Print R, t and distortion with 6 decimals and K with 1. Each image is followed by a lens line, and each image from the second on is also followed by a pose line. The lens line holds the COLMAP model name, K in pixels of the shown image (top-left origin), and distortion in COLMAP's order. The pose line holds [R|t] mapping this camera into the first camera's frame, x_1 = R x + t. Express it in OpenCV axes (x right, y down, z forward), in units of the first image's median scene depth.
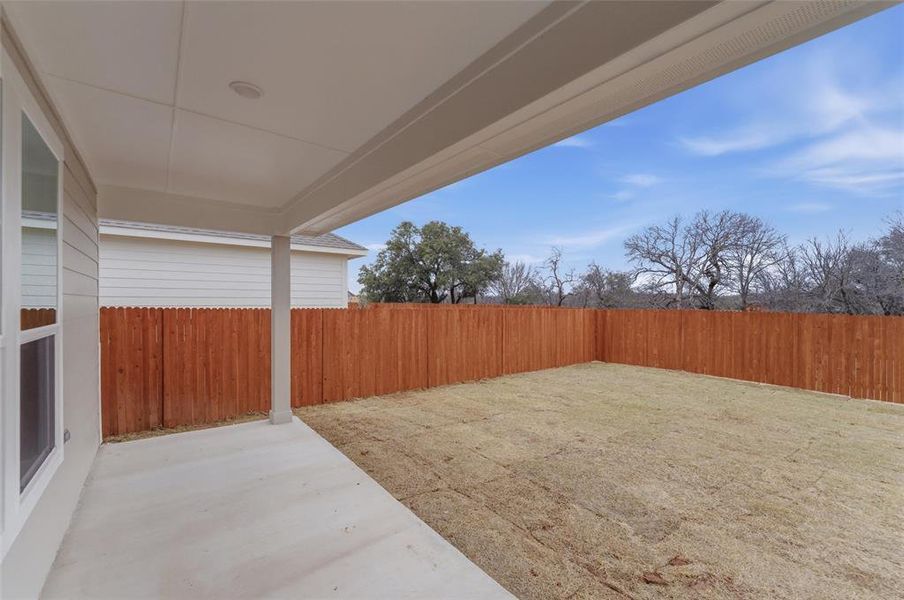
lens RADIAL K [[371.1, 0, 457.1], [0, 371.1, 305.0], [0, 0, 1]] dist [0.001361, -0.000026]
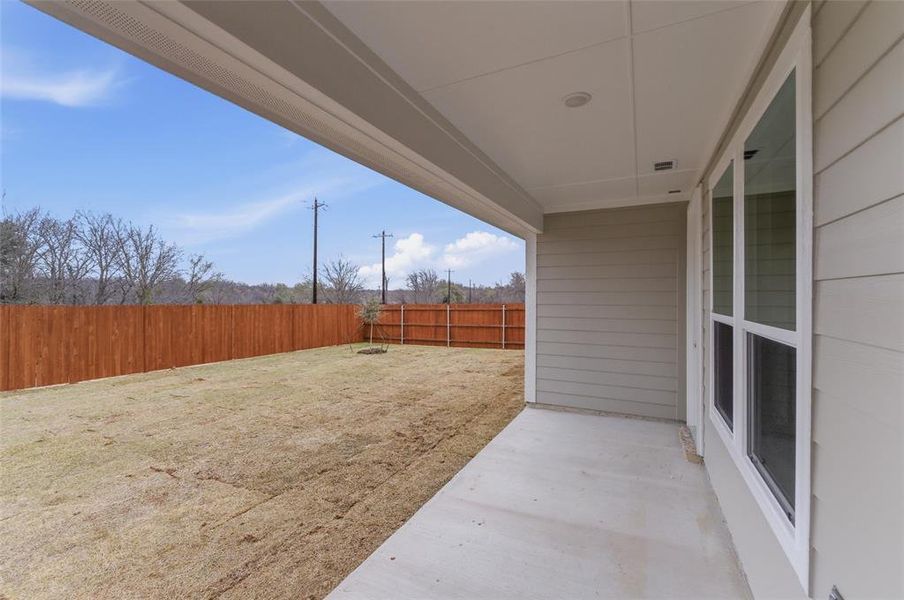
lens RADIAL K [[371.1, 0, 454.9], [0, 371.1, 295.8], [0, 0, 1]] dist [0.001361, -0.000026]
pose [[-0.417518, 0.000495, 0.908668, -0.538105], [0.001138, 0.999999, -0.000022, -0.000128], [-0.908668, 0.001025, -0.417518, 0.683494]]
